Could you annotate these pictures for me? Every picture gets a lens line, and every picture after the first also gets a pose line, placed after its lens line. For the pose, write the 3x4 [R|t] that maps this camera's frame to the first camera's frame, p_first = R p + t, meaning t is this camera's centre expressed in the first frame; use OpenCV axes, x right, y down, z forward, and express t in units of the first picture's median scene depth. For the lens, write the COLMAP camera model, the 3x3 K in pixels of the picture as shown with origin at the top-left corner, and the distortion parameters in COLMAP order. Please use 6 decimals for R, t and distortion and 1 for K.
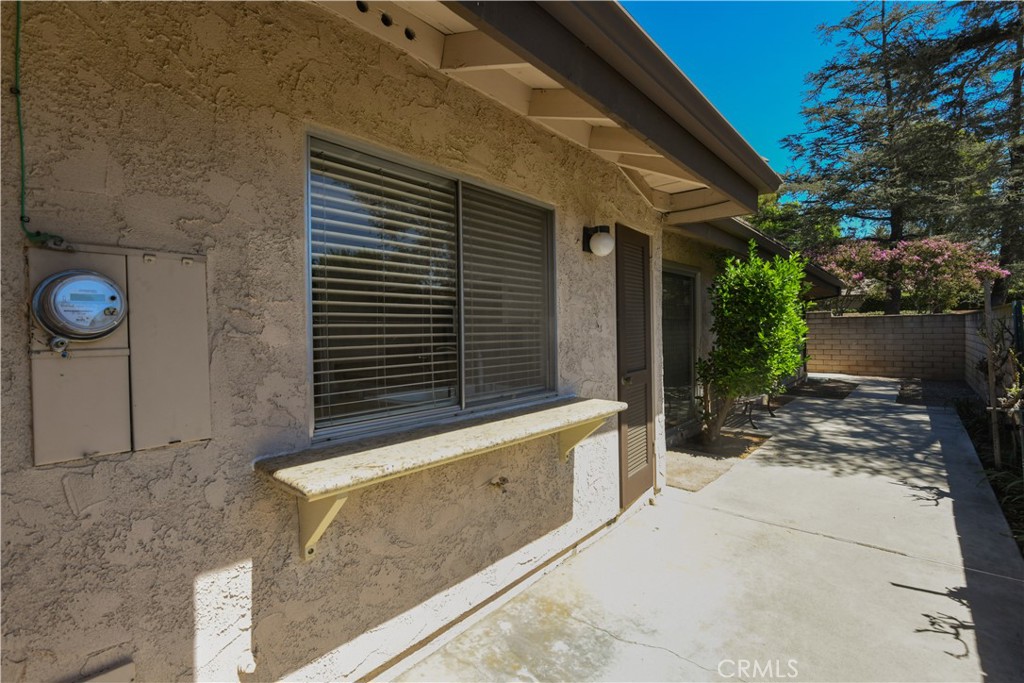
lens RADIAL K [[483.4, 0, 511.8], [0, 483.4, 335.8], [0, 0, 1]] dist [-0.010653, -0.000396]
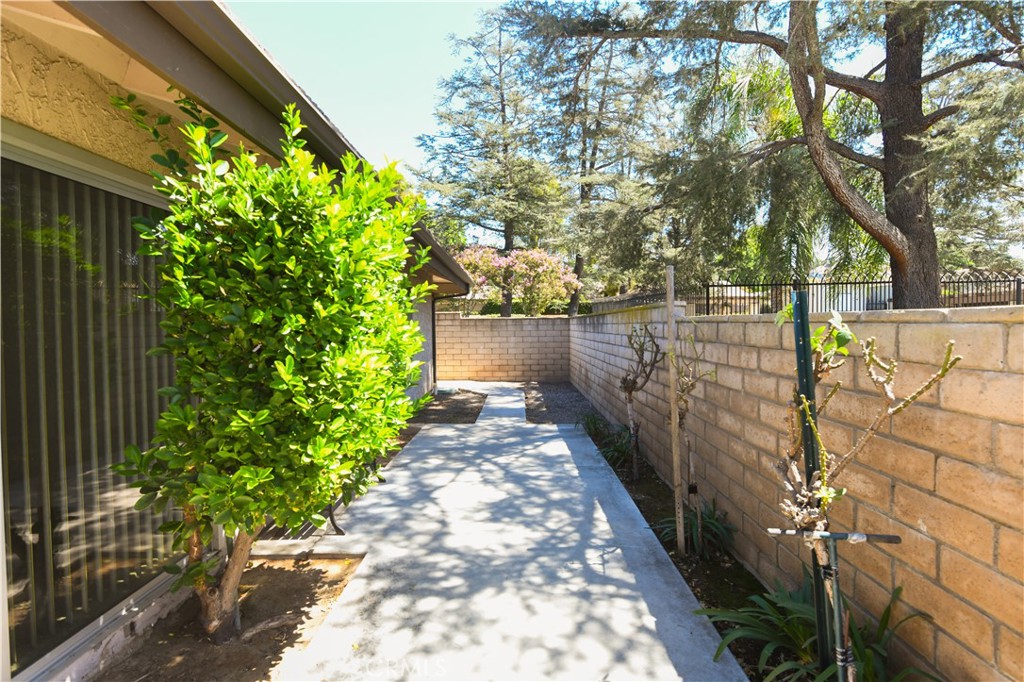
lens RADIAL K [[483.4, 0, 511.8], [0, 483.4, 335.3], [0, 0, 1]] dist [-0.010653, -0.000396]
pose [[0.767995, -0.003810, 0.640444, 0.096321], [0.002910, 0.999993, 0.002460, -0.005689], [-0.640449, -0.000026, 0.768001, 0.148316]]
